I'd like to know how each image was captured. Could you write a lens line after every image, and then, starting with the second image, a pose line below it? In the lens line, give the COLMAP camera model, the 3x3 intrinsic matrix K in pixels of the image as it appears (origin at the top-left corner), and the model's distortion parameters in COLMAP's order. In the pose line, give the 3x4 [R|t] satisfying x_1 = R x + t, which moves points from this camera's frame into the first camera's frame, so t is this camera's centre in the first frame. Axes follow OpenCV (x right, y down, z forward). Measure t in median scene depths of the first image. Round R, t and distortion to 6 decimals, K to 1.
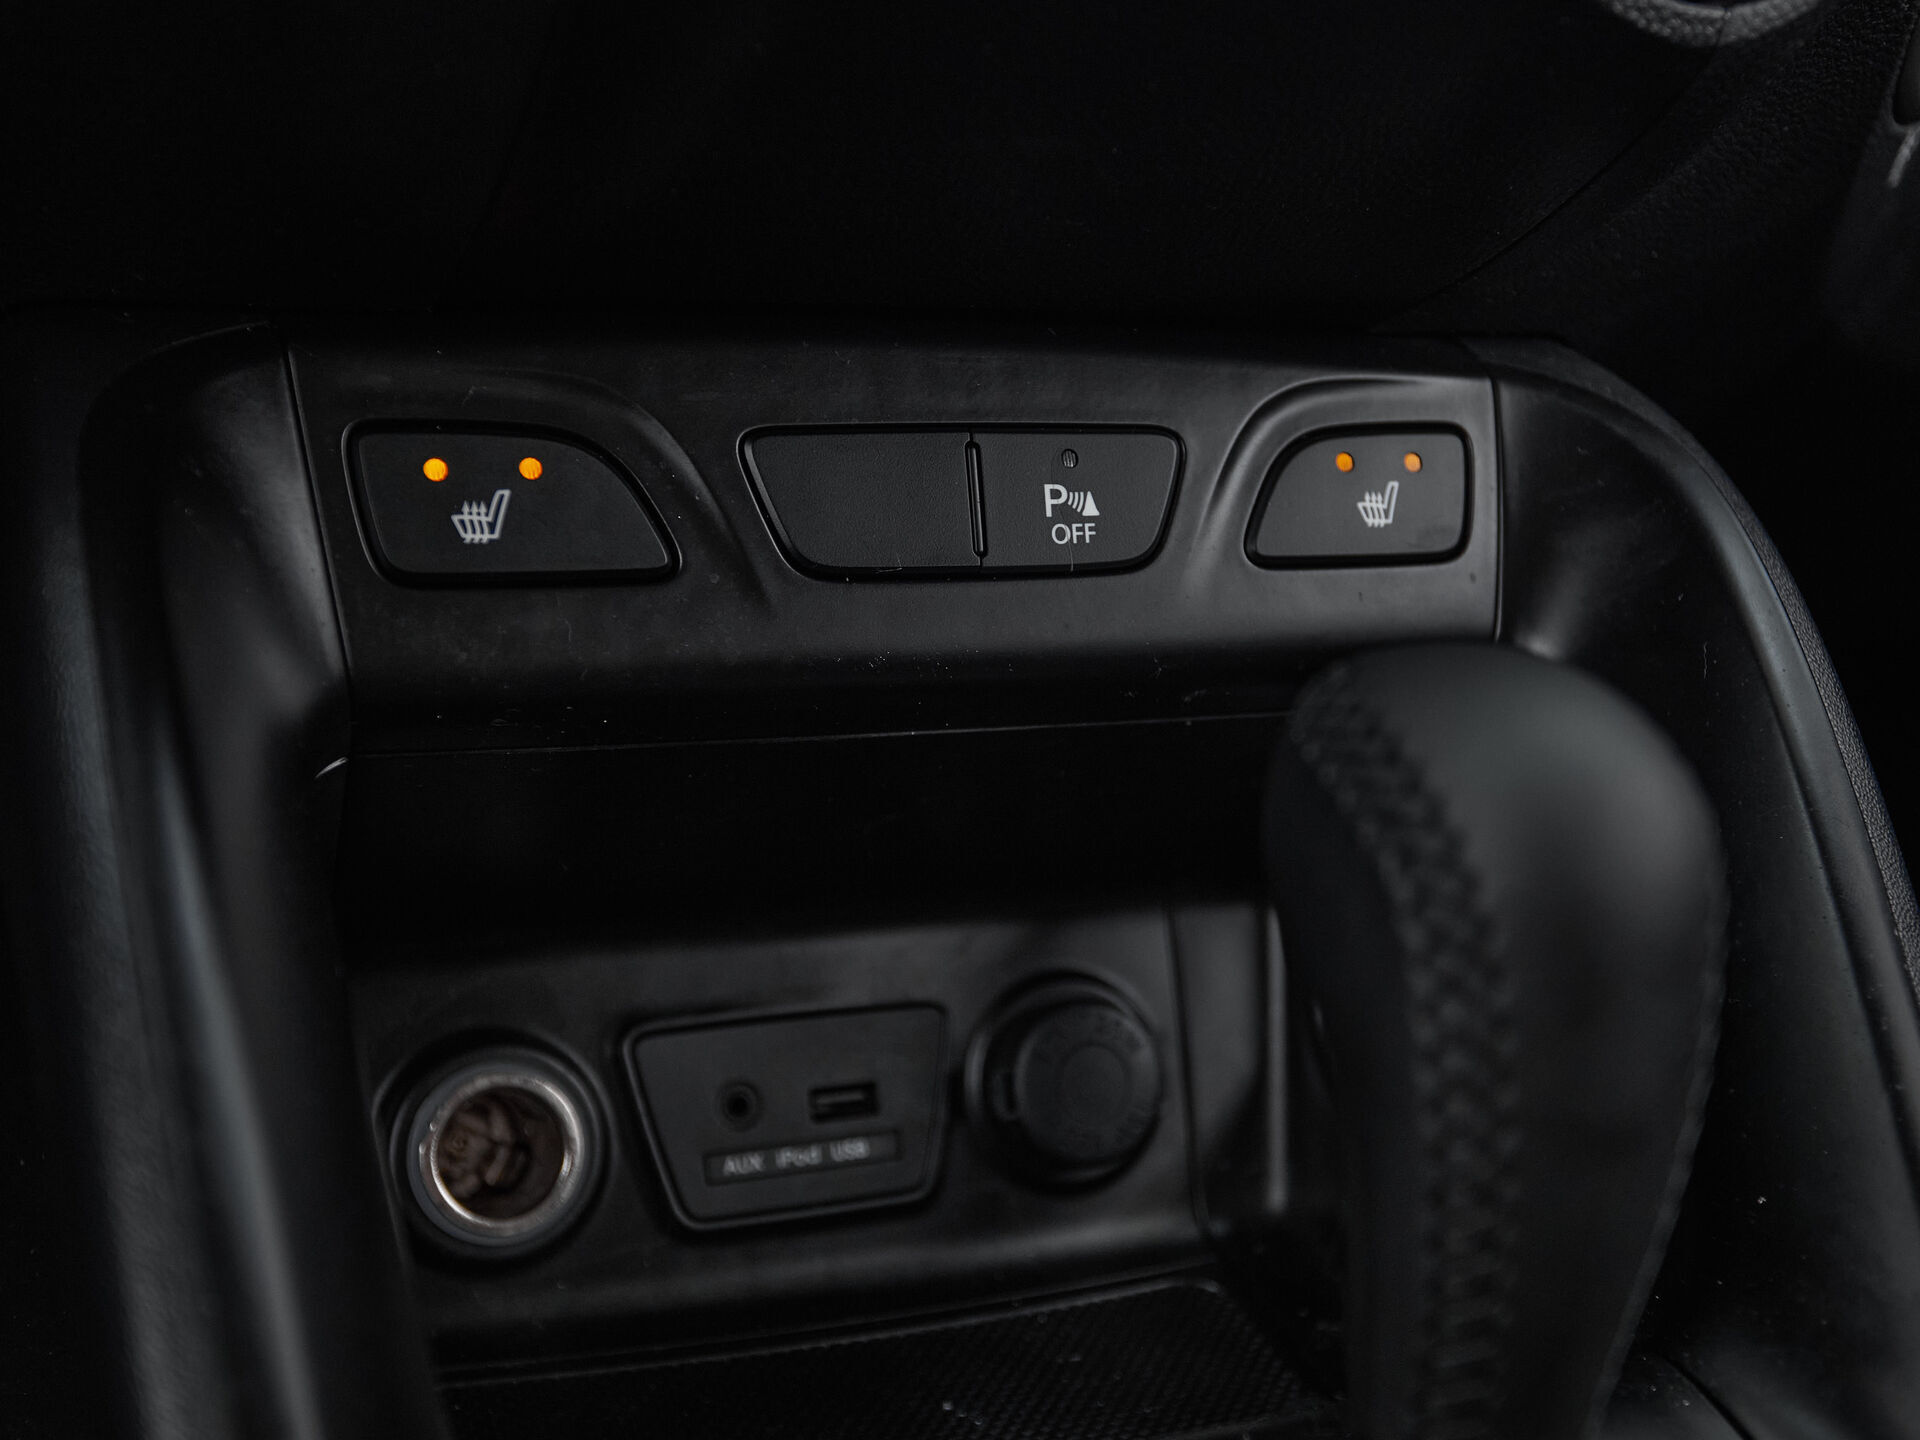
lens RADIAL K [[2330.7, 0, 969.8], [0, 2330.7, 778.1], [0, 0, 1]] dist [-0.006027, 0.055201]
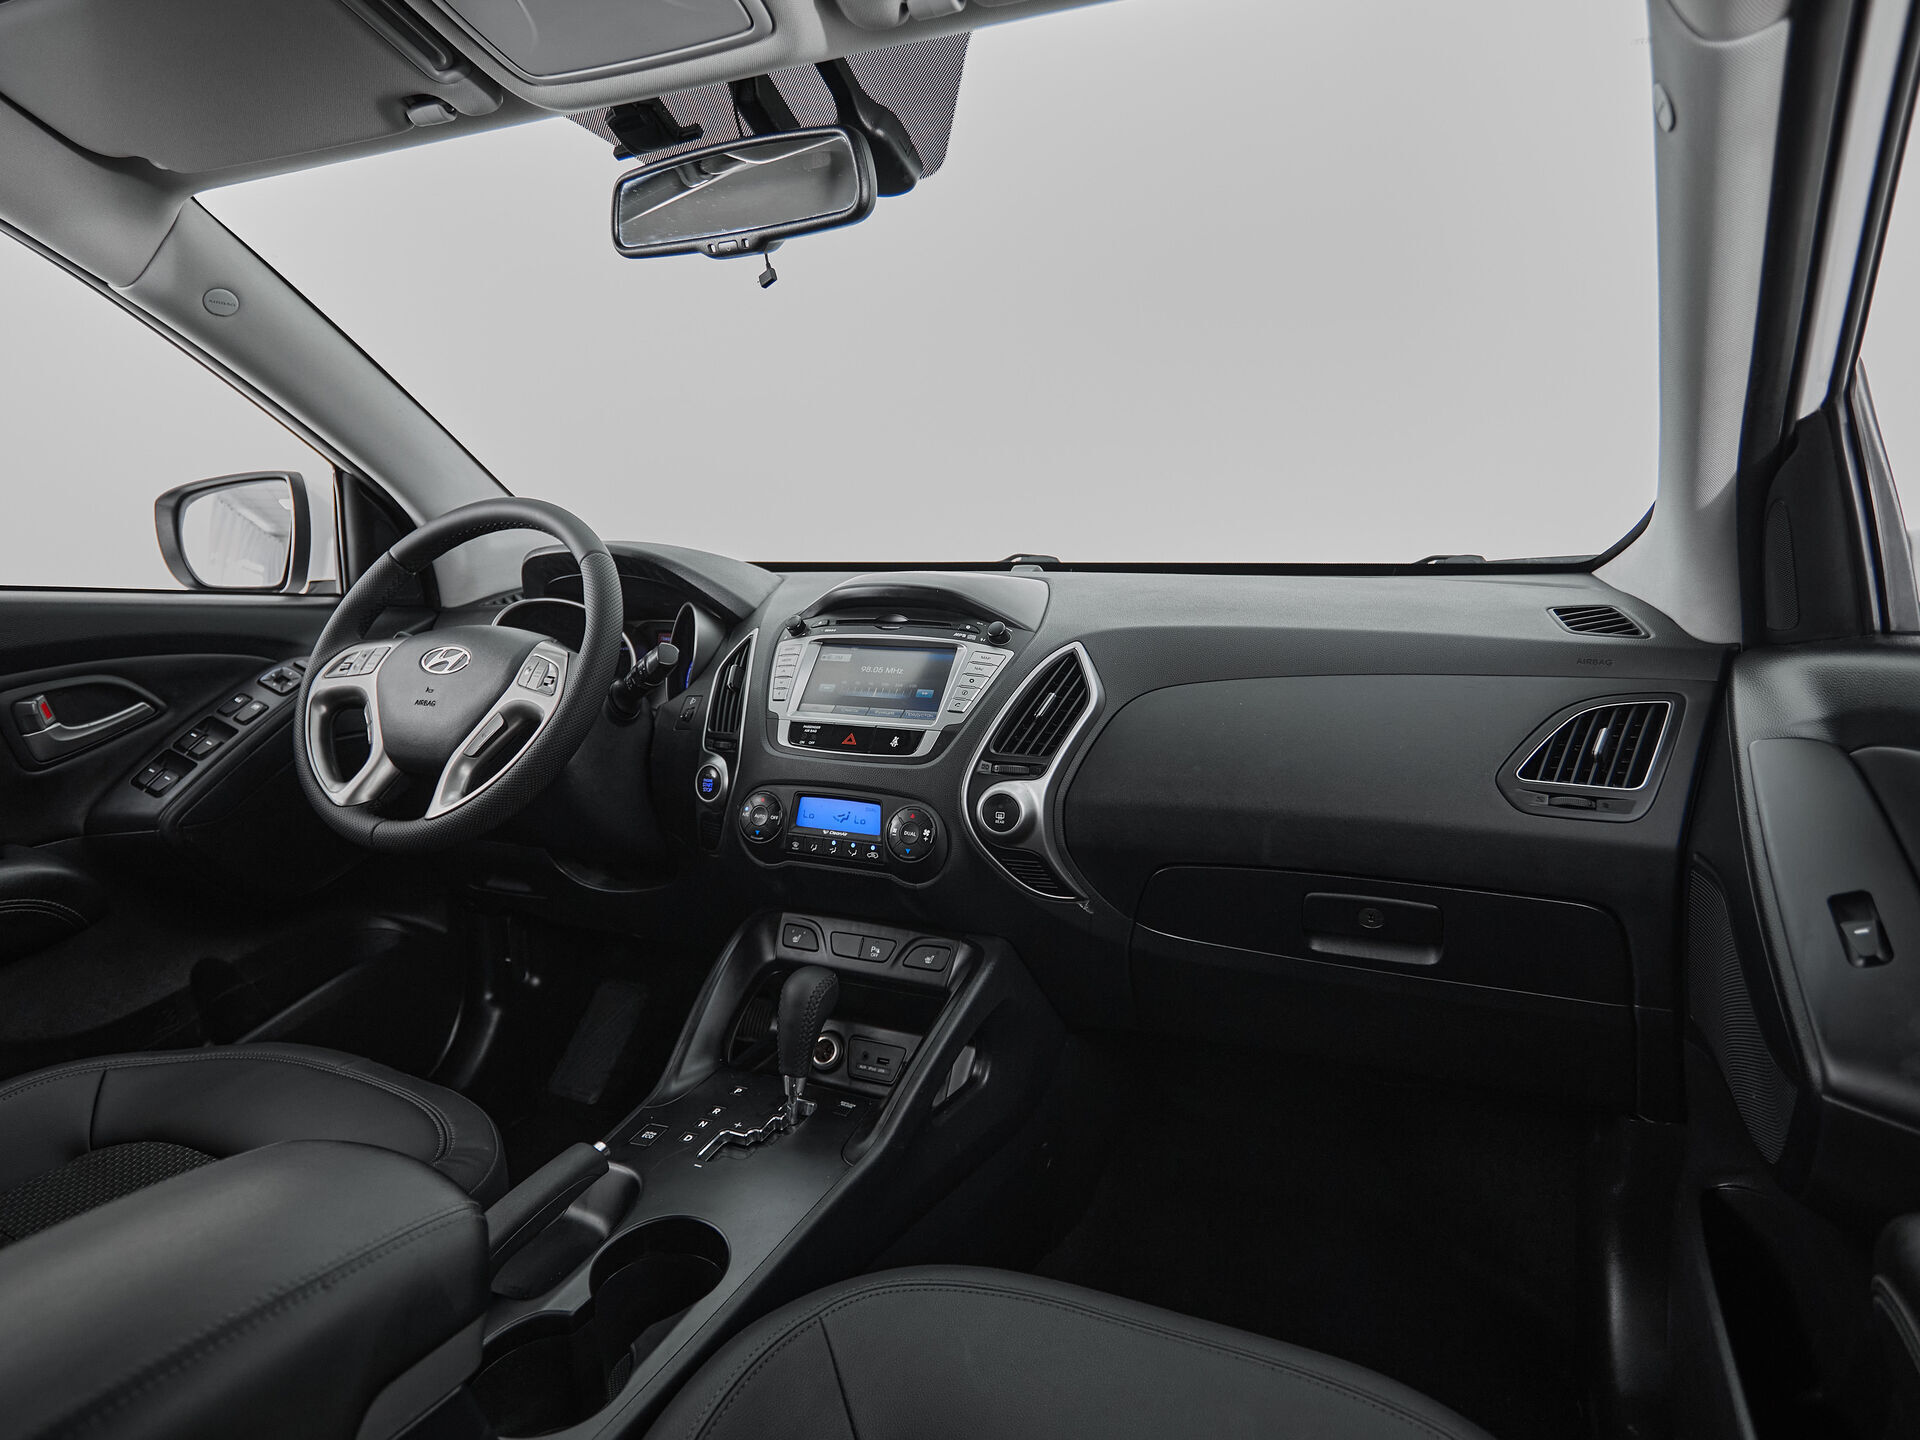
lens RADIAL K [[1133.8, 0, 960.0], [0, 1133.8, 720.0], [0, 0, 1]] dist [-0.000169, 0.000106]
pose [[0.676170, -0.021750, -0.736424, 2.401559], [-0.223747, 0.946291, -0.233388, -0.043336], [0.701948, 0.322582, 0.634988, -0.942900]]
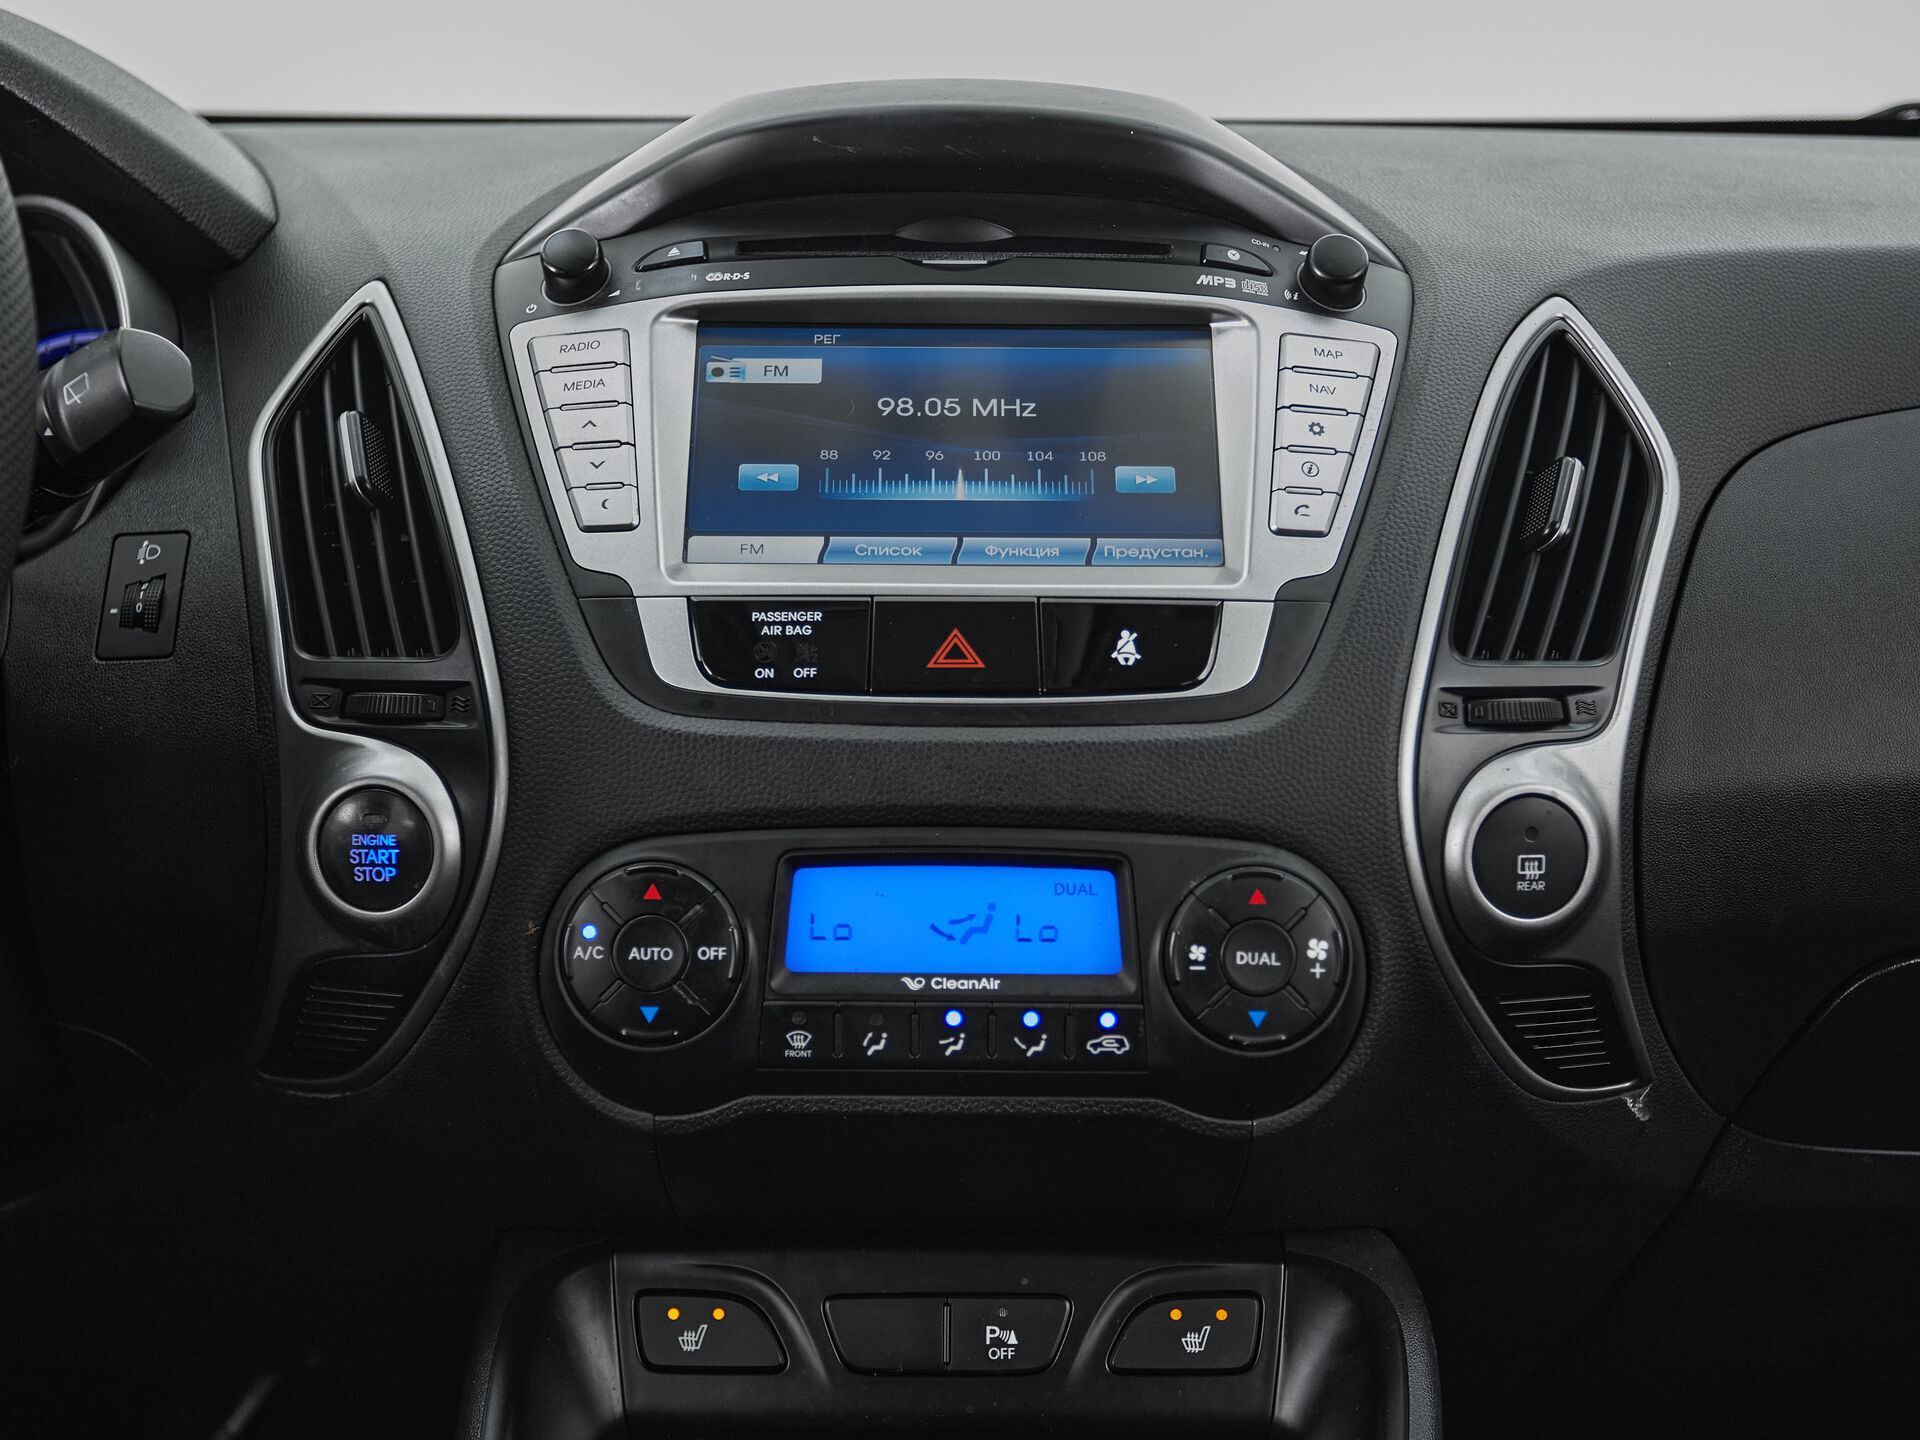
lens RADIAL K [[2330.7, 0, 969.8], [0, 2330.7, 778.1], [0, 0, 1]] dist [-0.006027, 0.055201]
pose [[0.913882, -0.028806, -0.404956, 0.787187], [-0.058167, 0.977898, -0.200828, -0.177747], [0.401791, 0.207088, 0.892008, -0.775903]]
